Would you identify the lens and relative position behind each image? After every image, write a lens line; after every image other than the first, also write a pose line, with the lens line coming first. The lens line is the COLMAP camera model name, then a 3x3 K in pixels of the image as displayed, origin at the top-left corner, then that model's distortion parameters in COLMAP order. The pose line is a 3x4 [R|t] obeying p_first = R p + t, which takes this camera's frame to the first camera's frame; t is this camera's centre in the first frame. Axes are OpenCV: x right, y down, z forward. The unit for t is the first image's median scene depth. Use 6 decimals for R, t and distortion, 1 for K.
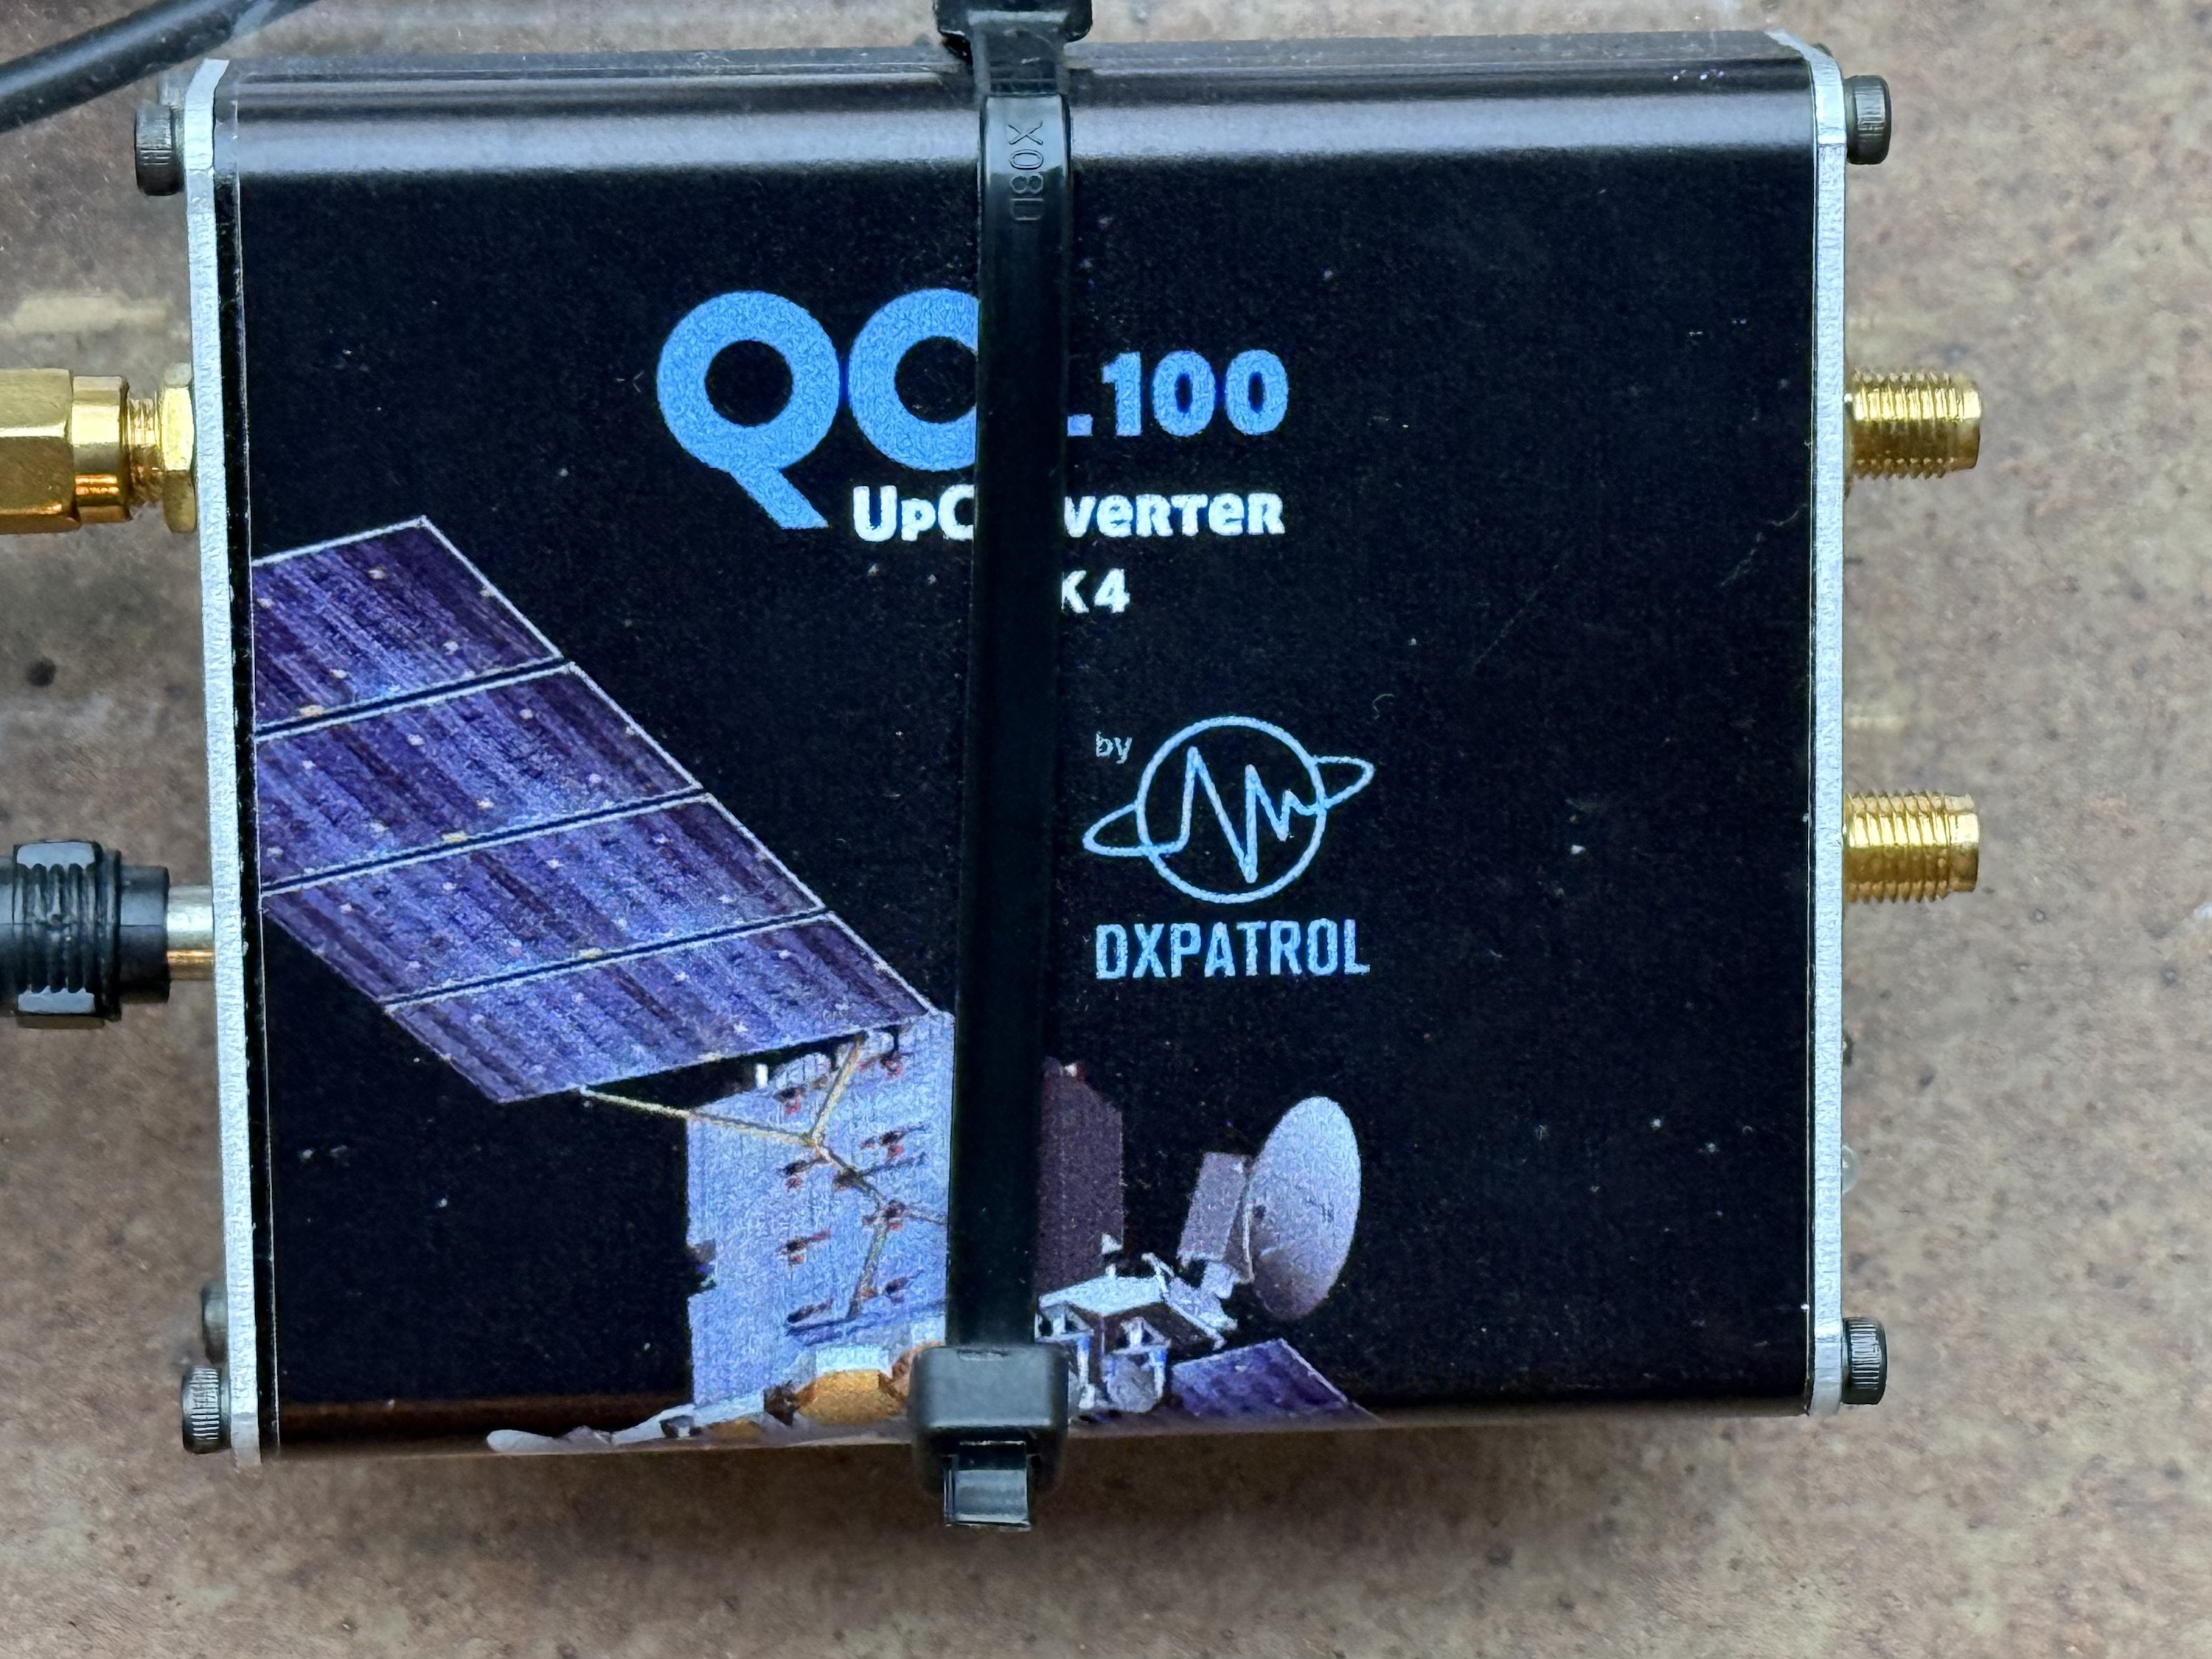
lens RADIAL K [[7905.2, 0, 1094.3], [0, 7905.2, 827.9], [0, 0, 1]] dist [0.122604, 0.000000]
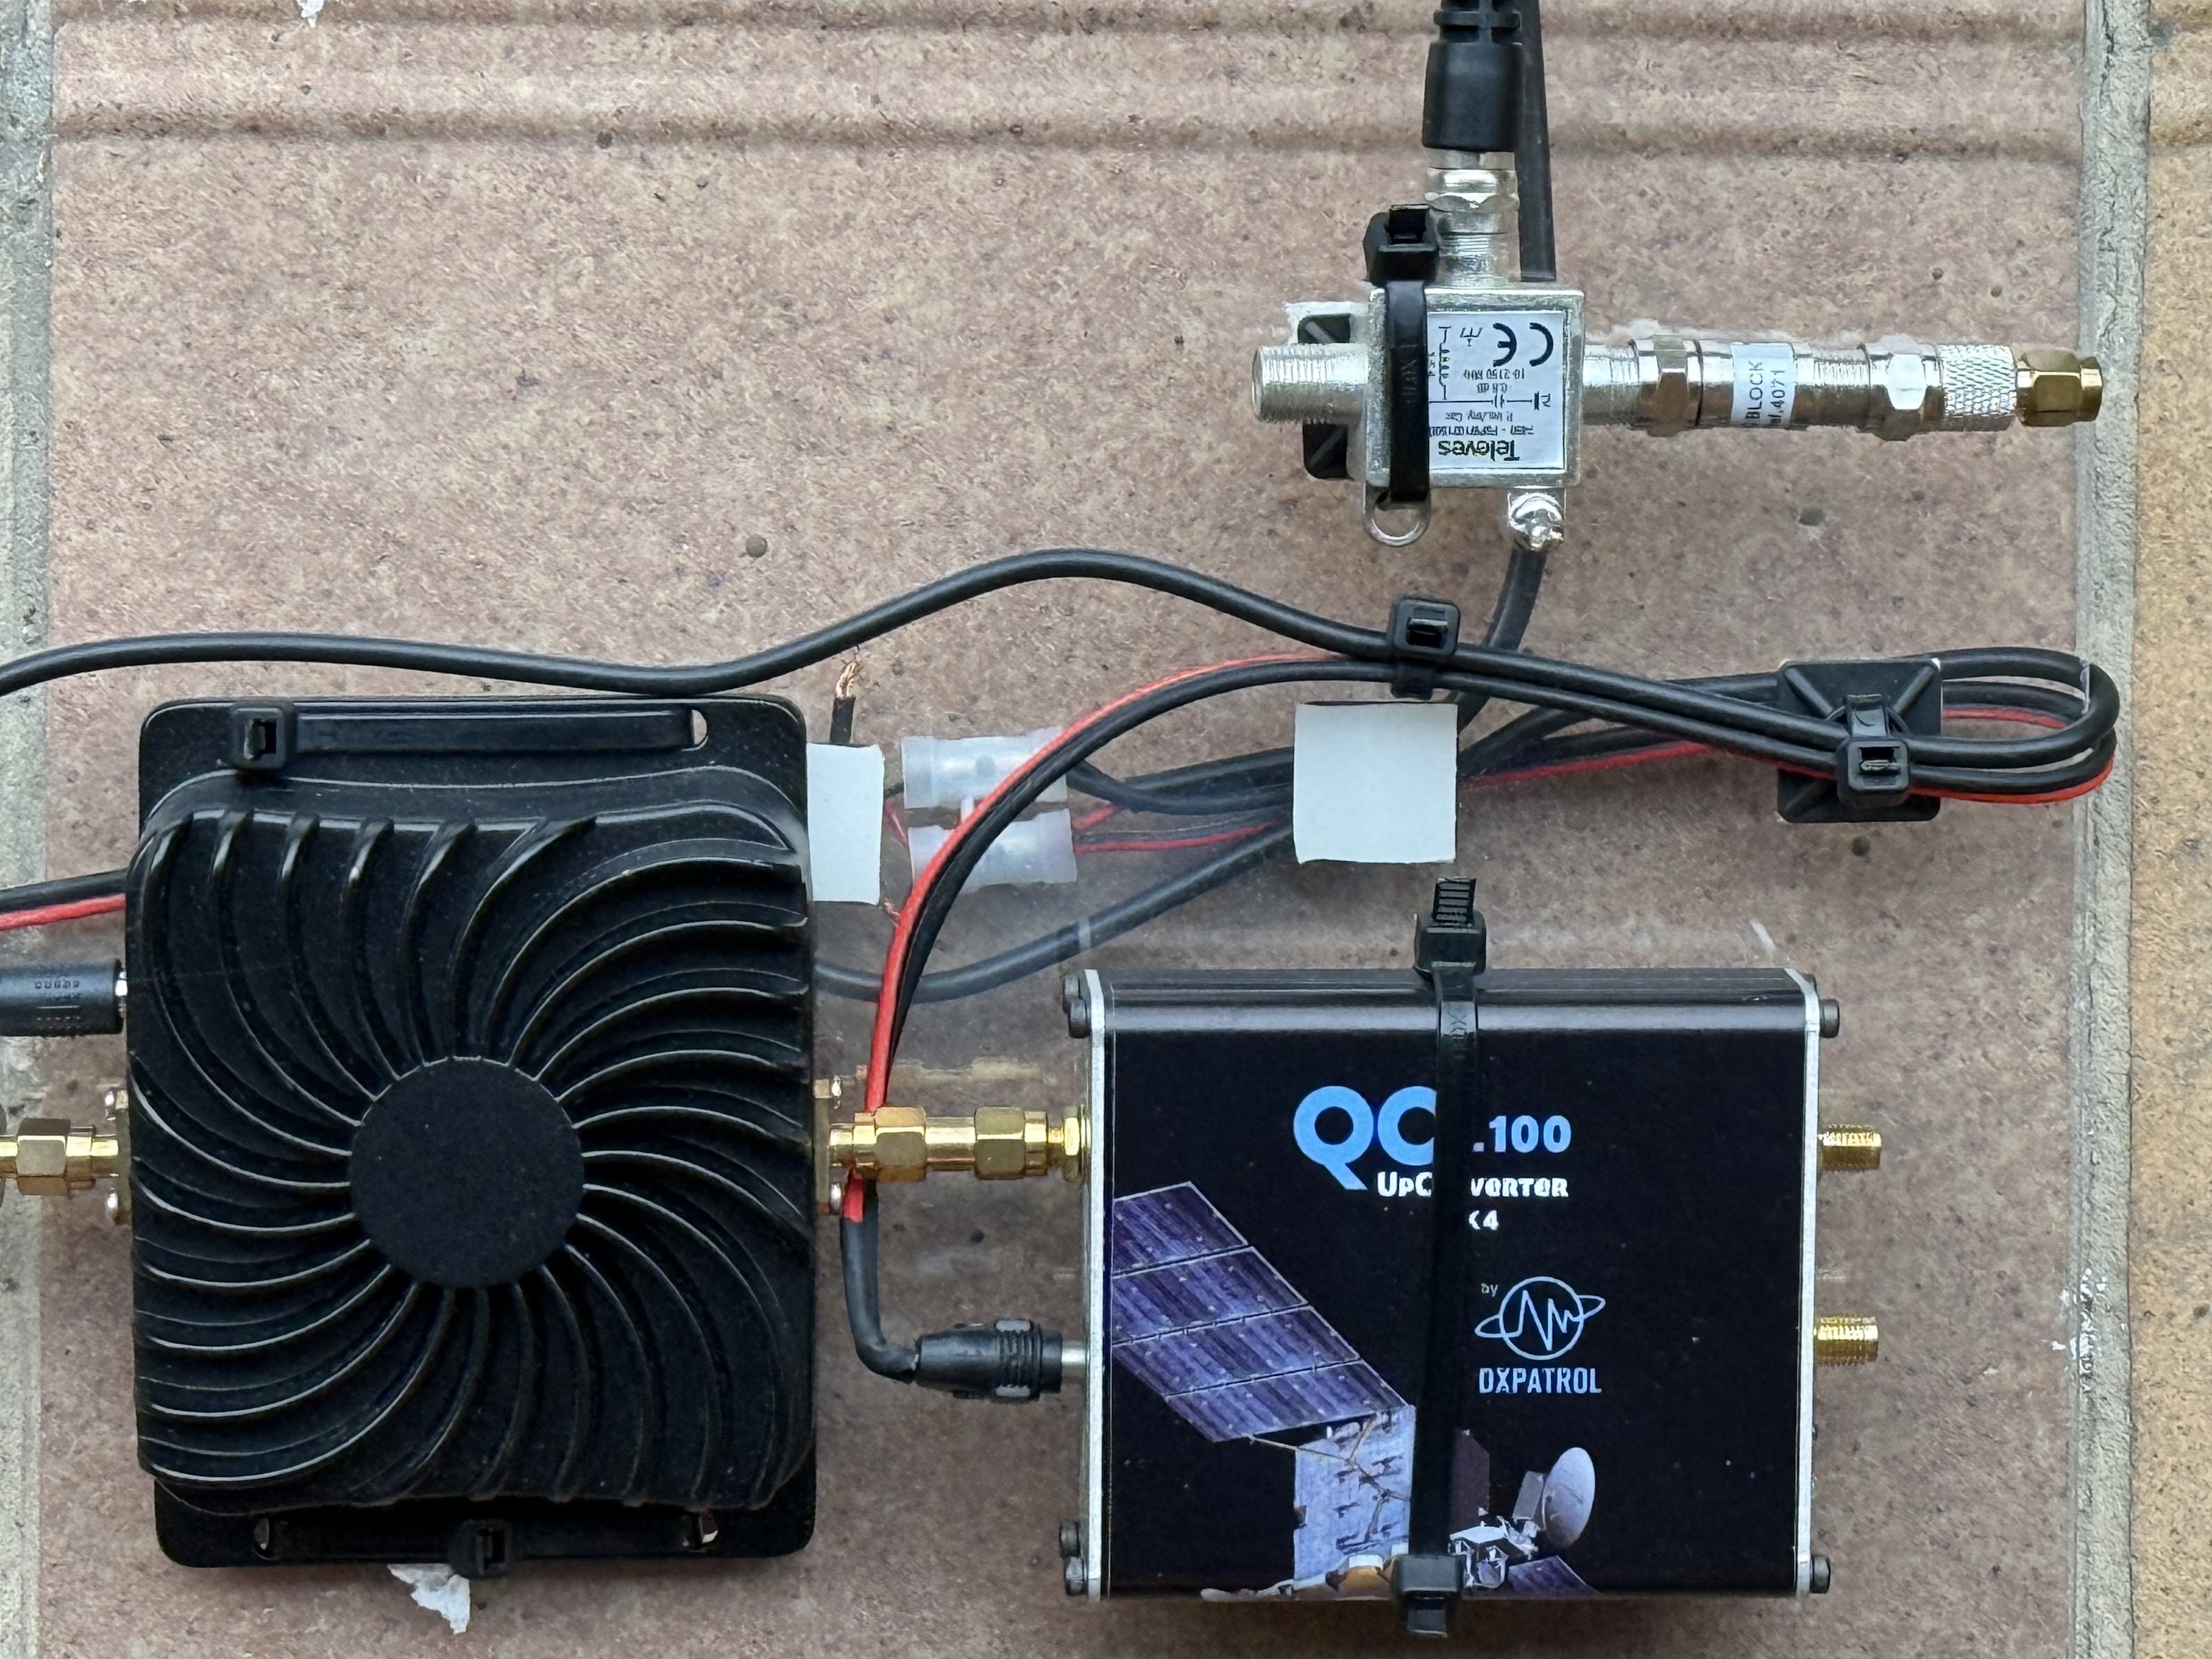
lens RADIAL K [[7905.2, 0, 1127.5], [0, 7905.2, 833.8], [0, 0, 1]] dist [0.122604, 0.000000]
pose [[0.999732, 0.022296, -0.006273, -0.088754], [-0.022574, 0.998568, -0.048491, -0.027959], [0.005182, 0.048620, 0.998804, -1.246489]]
